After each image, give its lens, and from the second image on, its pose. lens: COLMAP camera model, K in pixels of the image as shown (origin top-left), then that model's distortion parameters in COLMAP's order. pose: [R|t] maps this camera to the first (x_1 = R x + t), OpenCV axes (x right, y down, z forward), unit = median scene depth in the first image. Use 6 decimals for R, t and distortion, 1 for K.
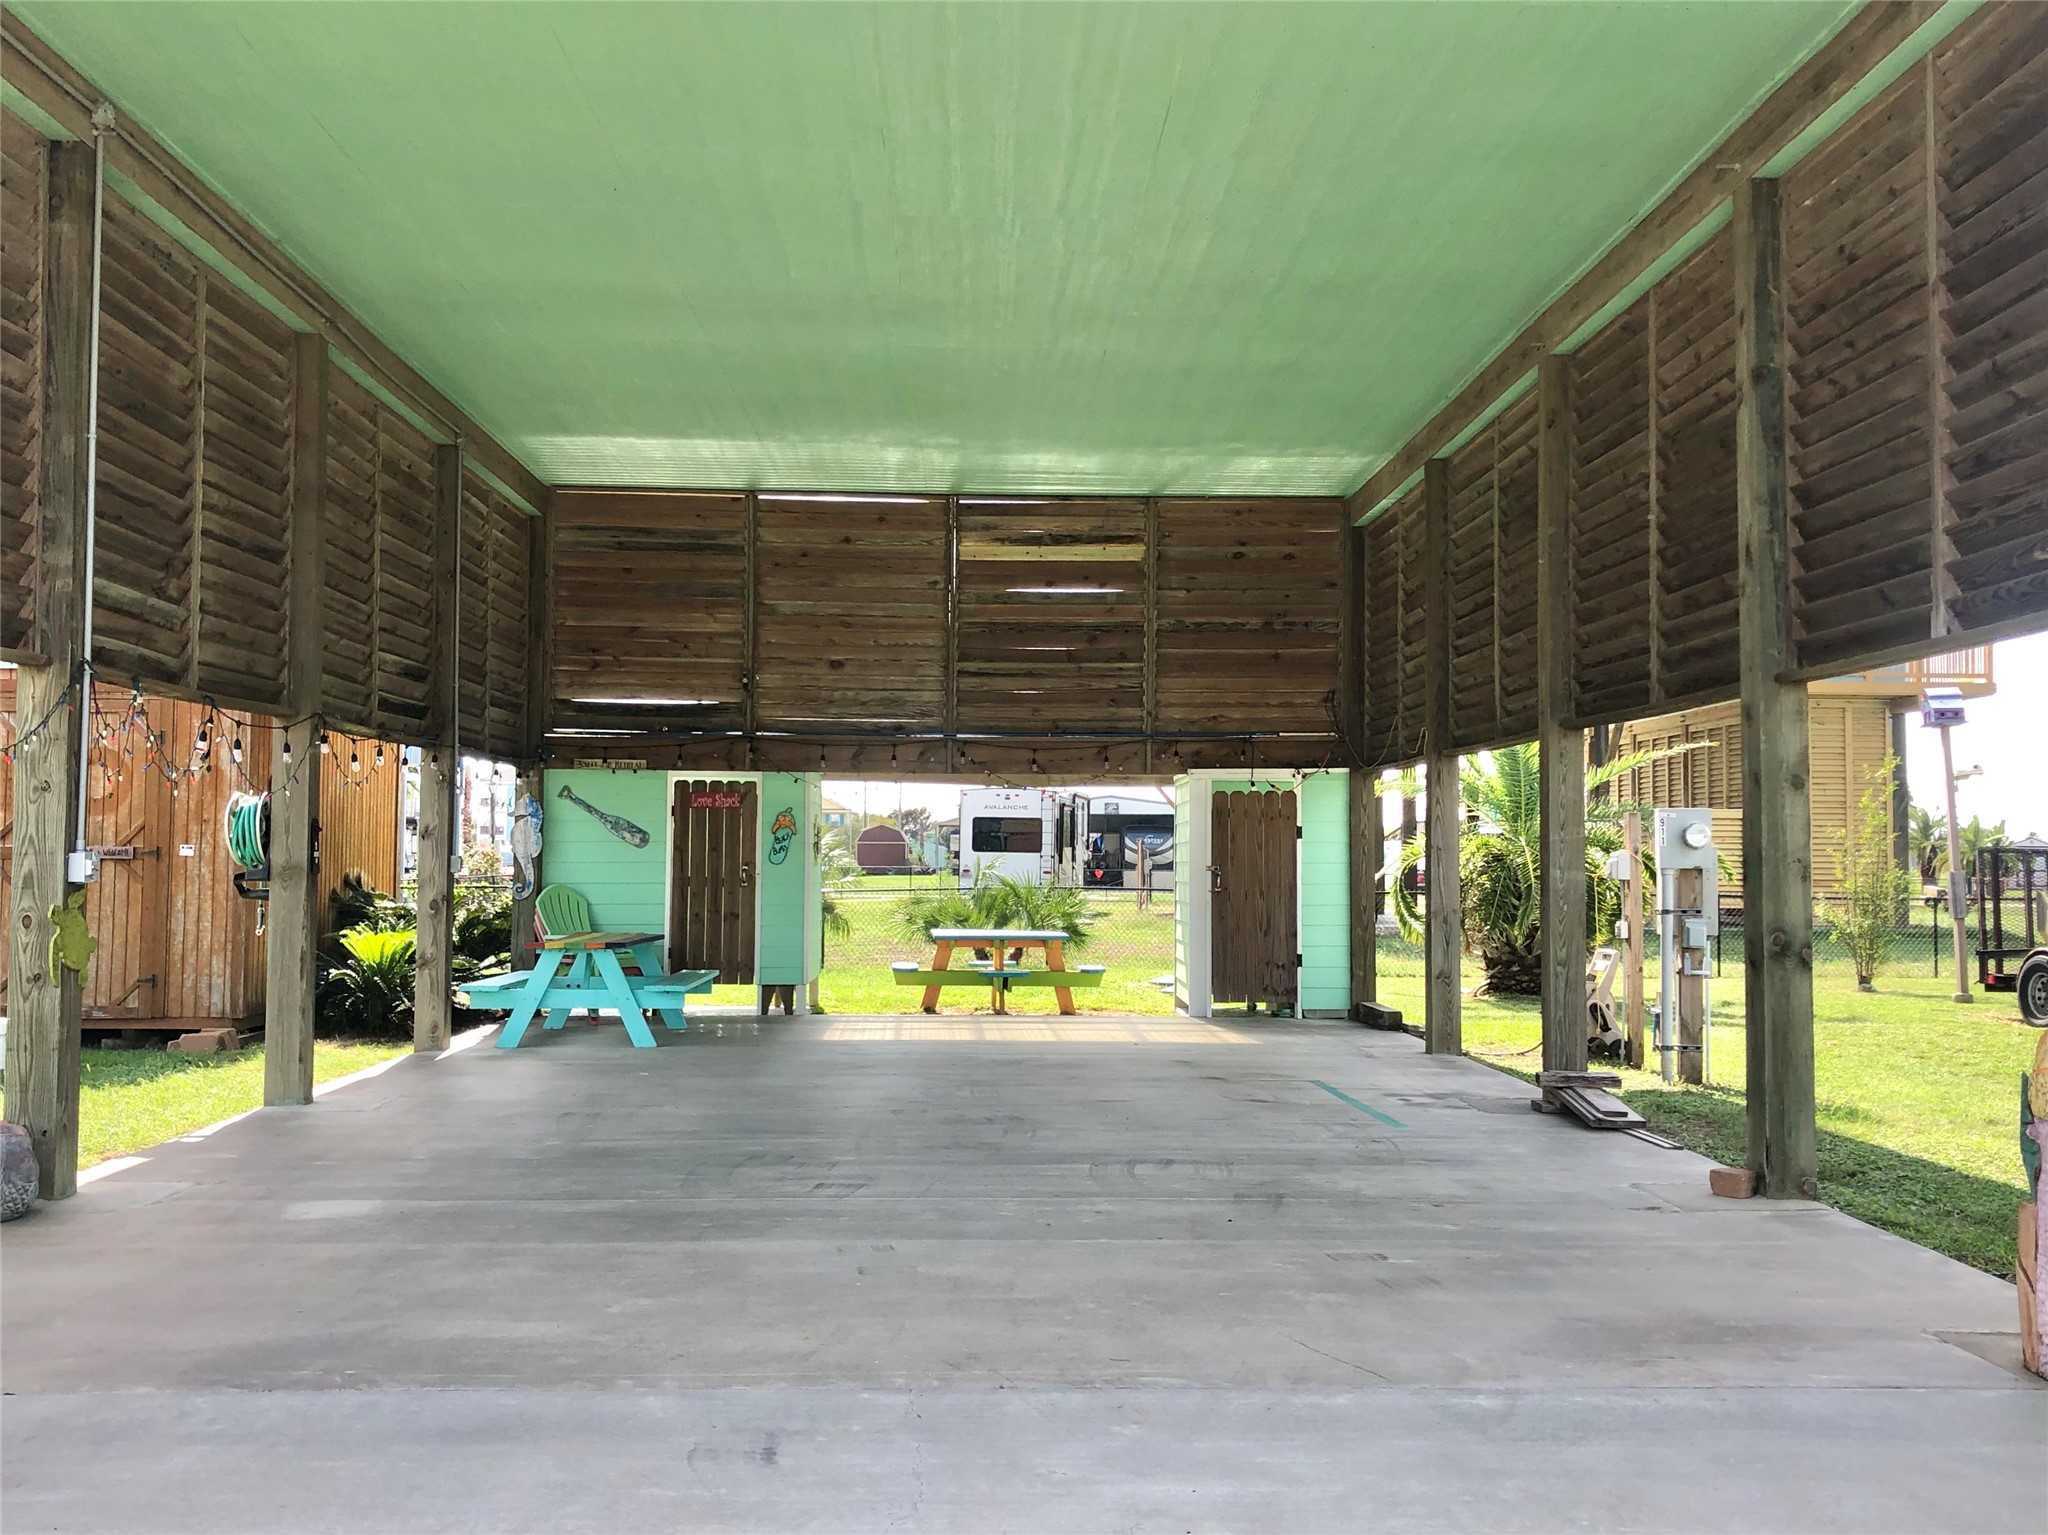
lens RADIAL K [[1789.9, 0, 1014.4], [0, 1789.9, 768.7], [0, 0, 1]] dist [0.024307, -0.019699]
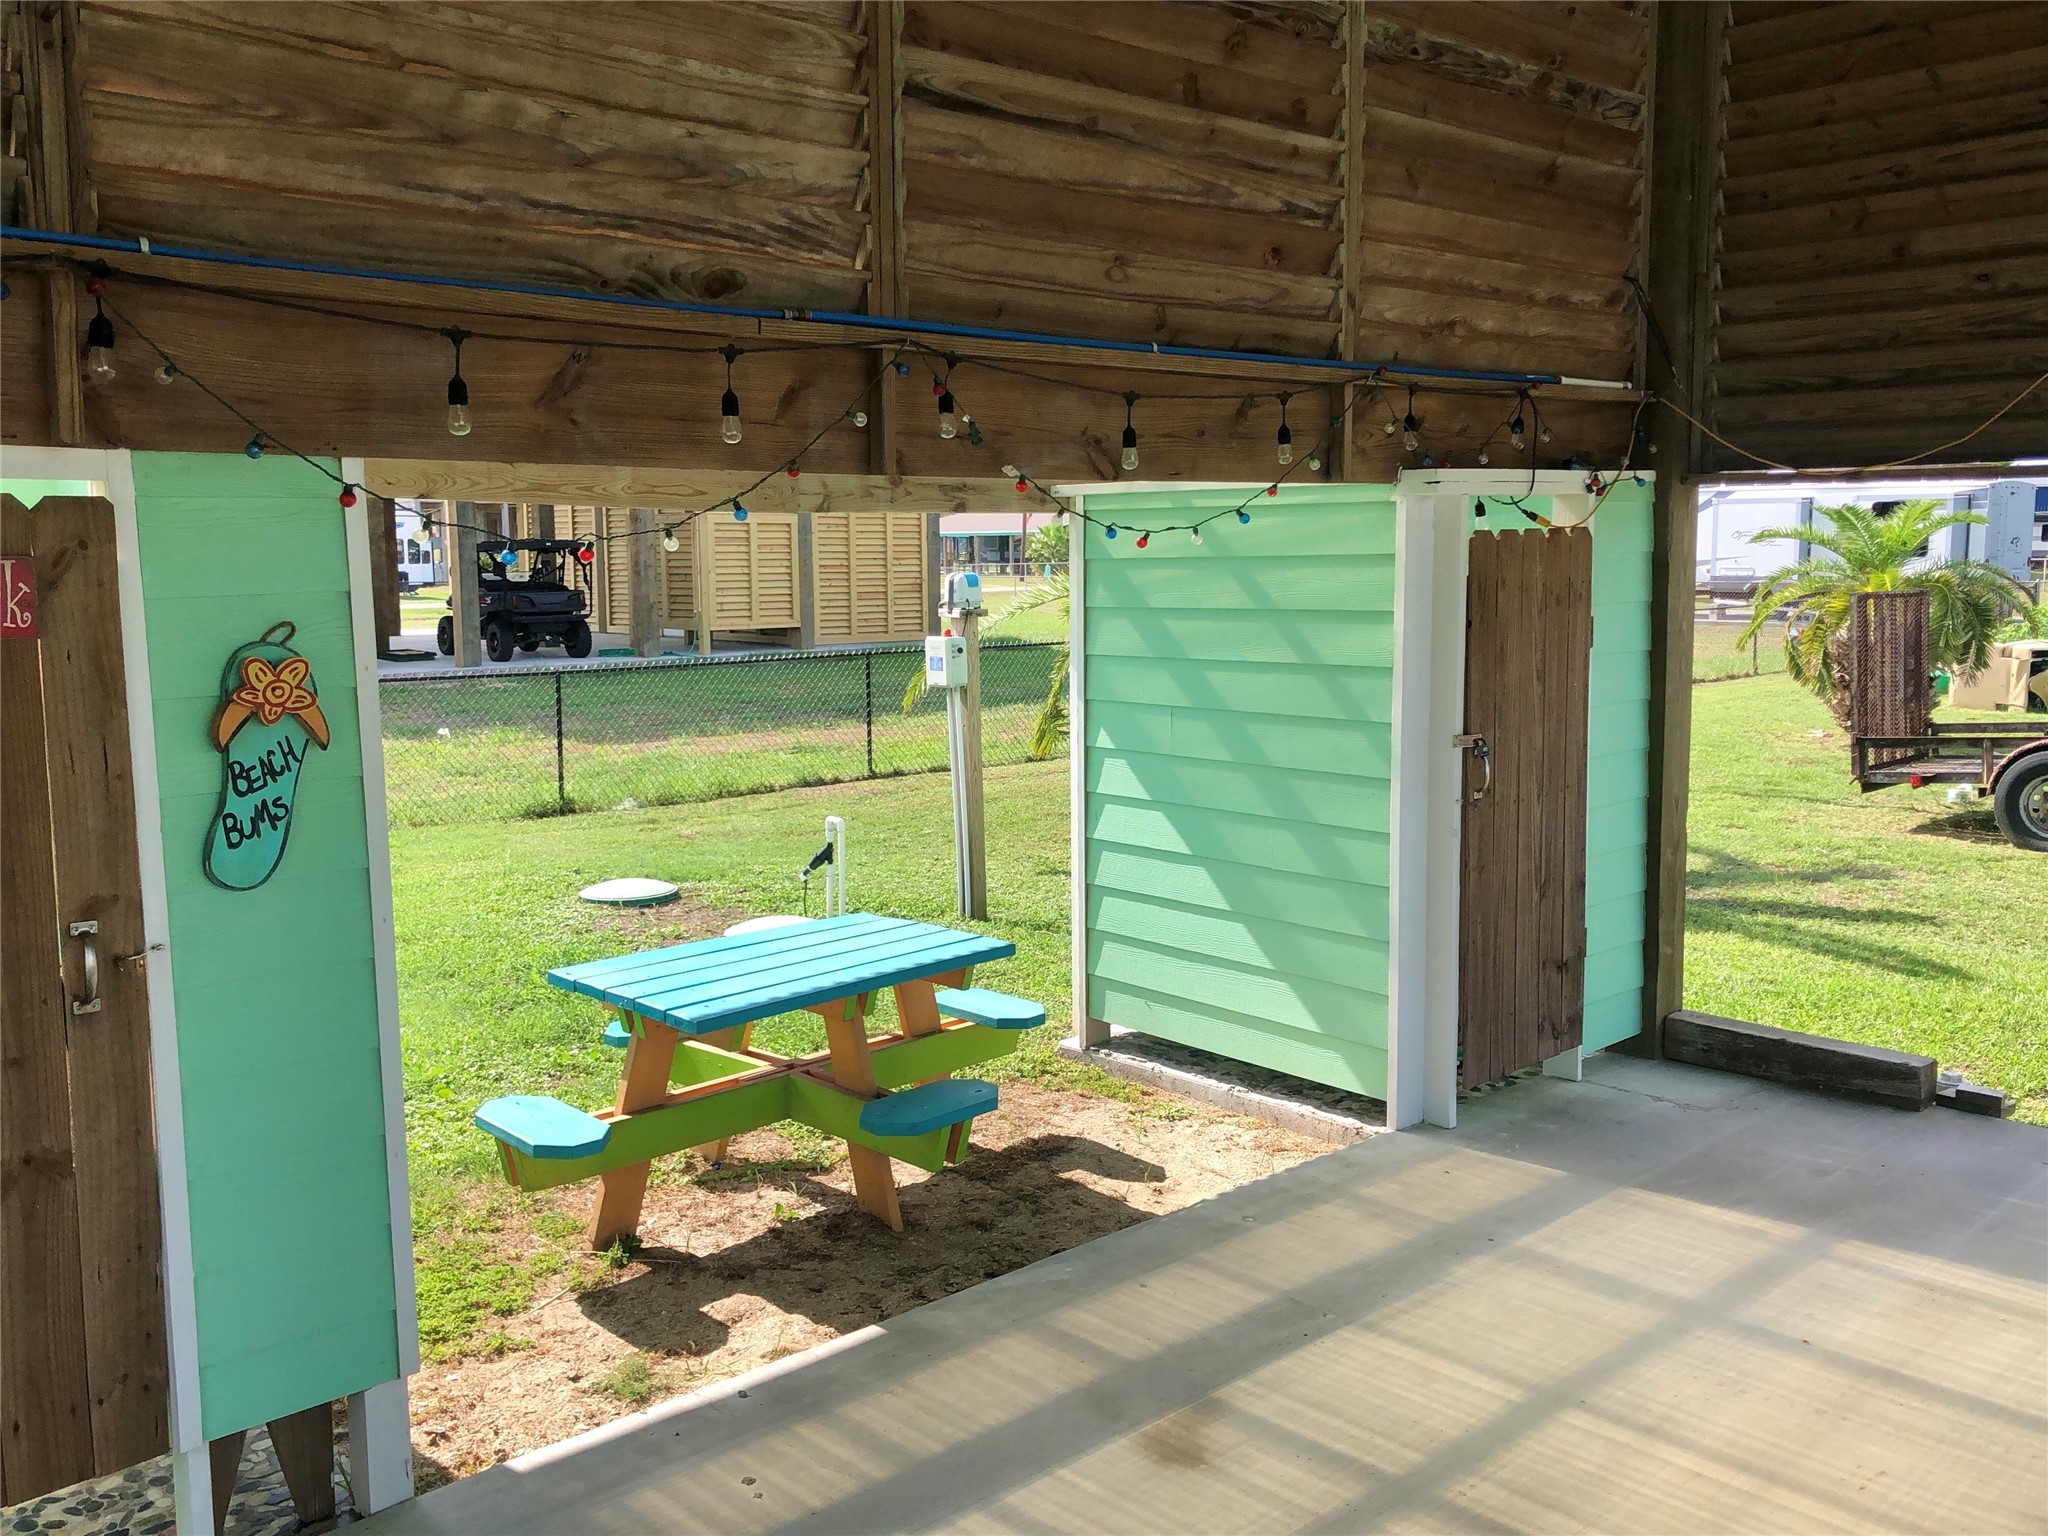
lens RADIAL K [[1796.6, 0, 1022.0], [0, 1796.6, 757.8], [0, 0, 1]] dist [0.012870, 0.005879]
pose [[0.750378, -0.090863, 0.654734, -0.202214], [-0.017593, 0.987411, 0.157195, 0.002258], [-0.660775, -0.129474, 0.739333, 0.778491]]
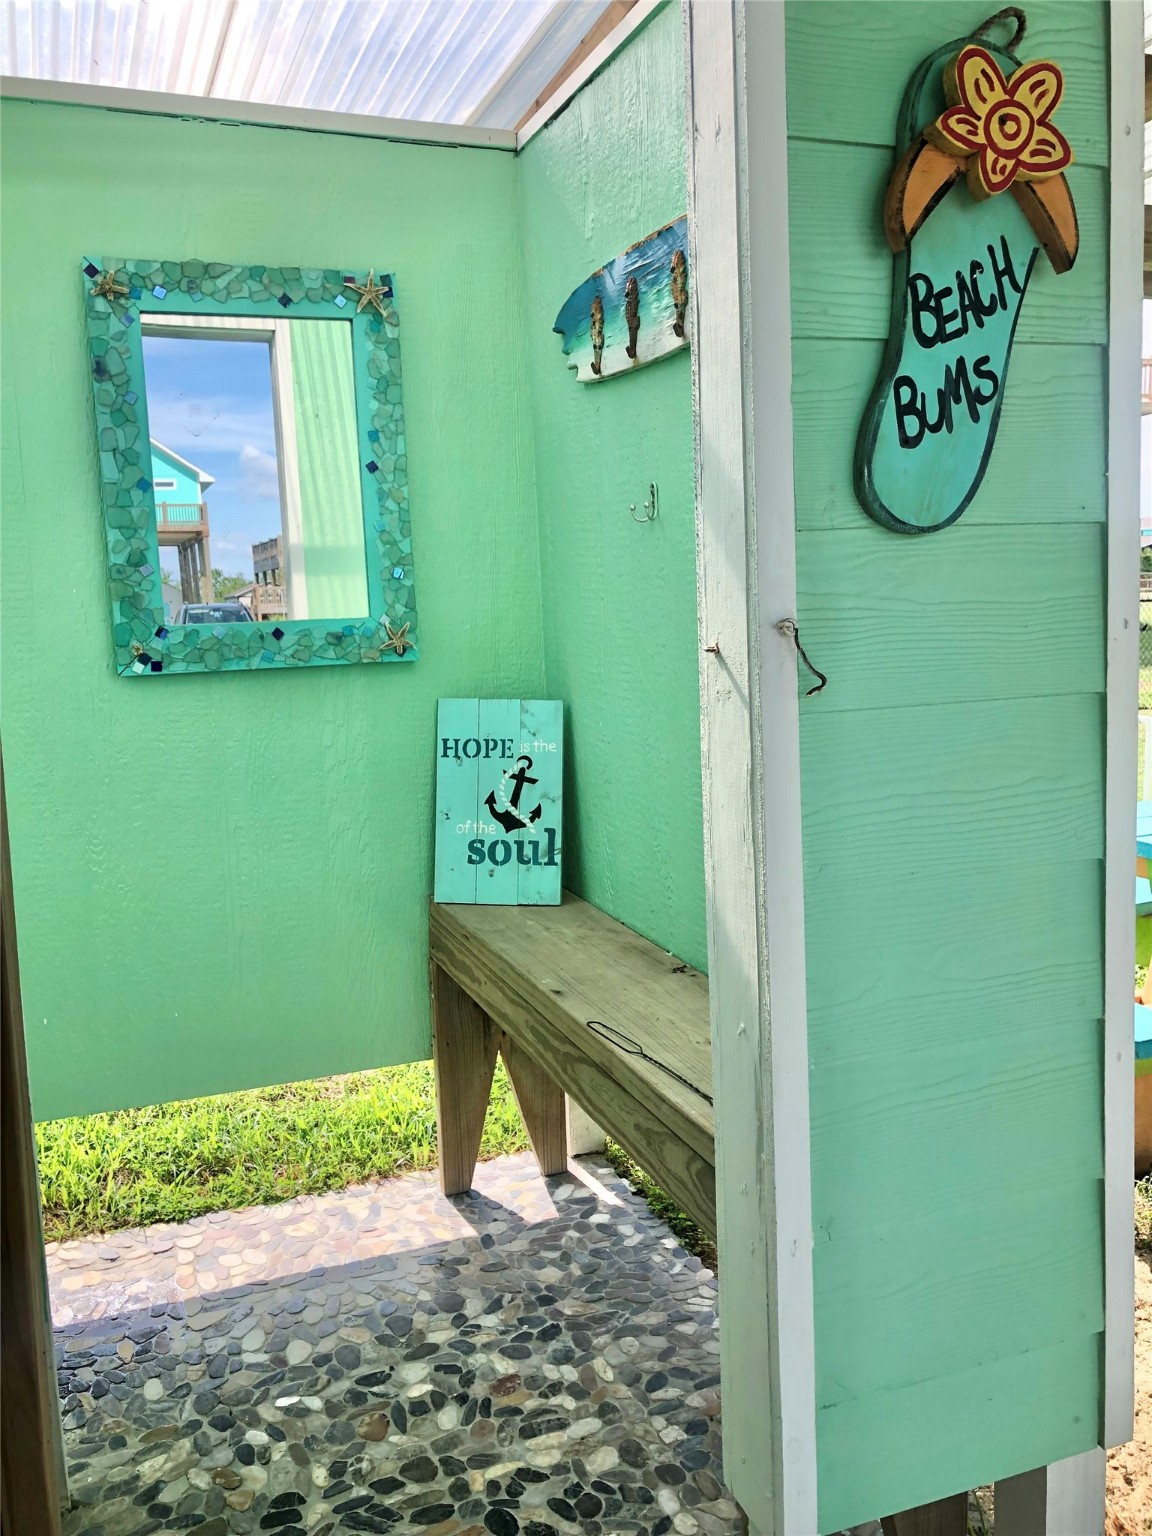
lens RADIAL K [[1275.8, 0, 576.0], [0, 1275.8, 768.0], [0, 0, 1]] dist [-0.001083, 0.001394]
pose [[0.942677, -0.081606, 0.323574, -0.179695], [0.020396, 0.981915, 0.188220, 0.052395], [-0.333082, -0.170831, 0.927294, 0.927927]]
